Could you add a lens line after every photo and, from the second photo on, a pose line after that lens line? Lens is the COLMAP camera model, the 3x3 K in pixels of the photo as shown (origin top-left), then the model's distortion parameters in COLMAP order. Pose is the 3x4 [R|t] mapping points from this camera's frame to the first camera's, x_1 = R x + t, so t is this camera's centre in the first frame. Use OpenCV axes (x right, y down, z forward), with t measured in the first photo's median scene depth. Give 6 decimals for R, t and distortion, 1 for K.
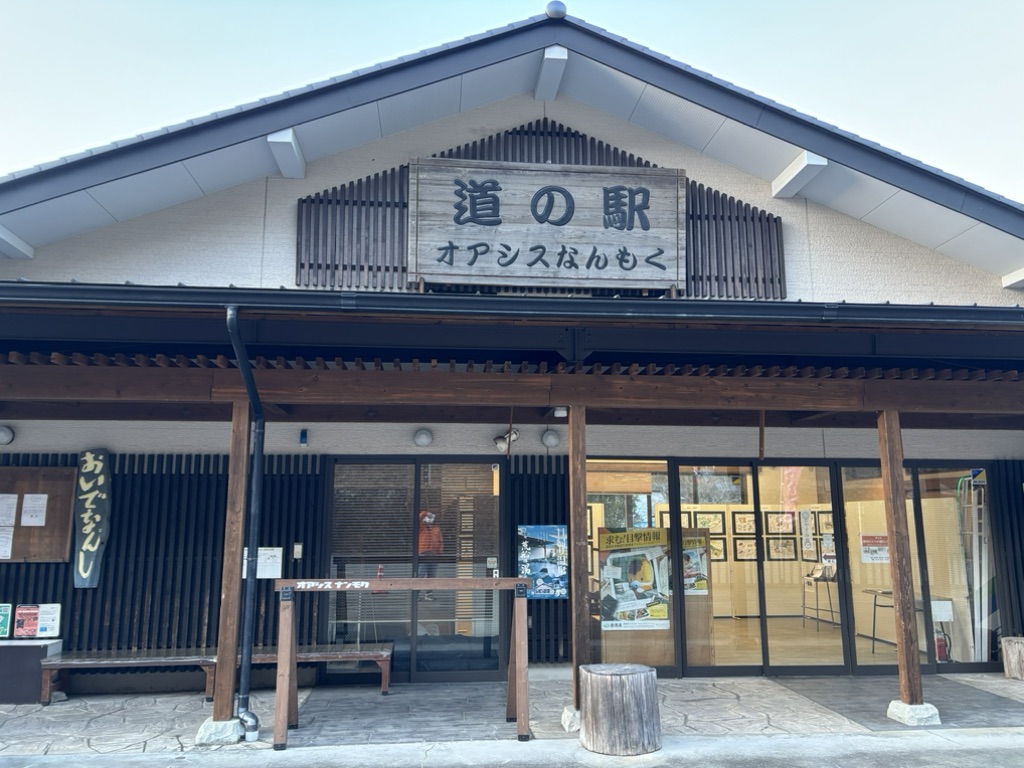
lens RADIAL K [[744.1, 0, 509.5], [0, 744.1, 381.4], [0, 0, 1]] dist [0.010478, -0.000507]
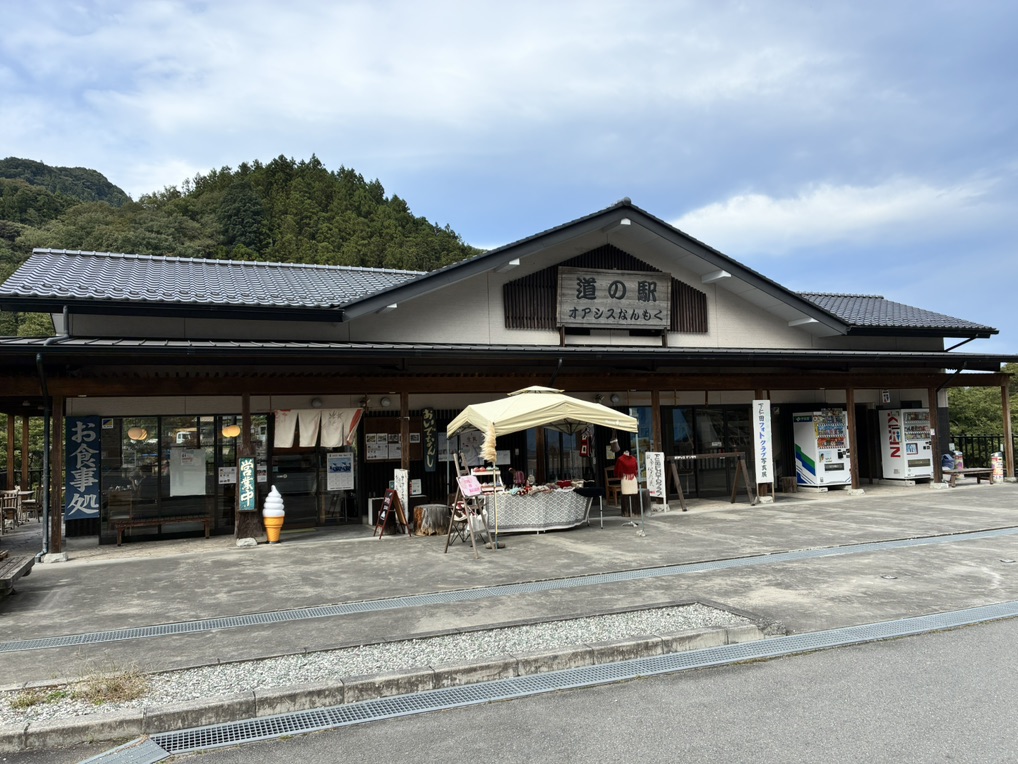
lens RADIAL K [[743.5, 0, 512.6], [0, 743.5, 385.6], [0, 0, 1]] dist [0.034781, -0.010229]
pose [[0.956116, -0.010954, 0.292785, -0.876014], [-0.021699, 0.993909, 0.108045, -0.191147], [-0.292185, -0.109657, 0.950054, -0.995664]]
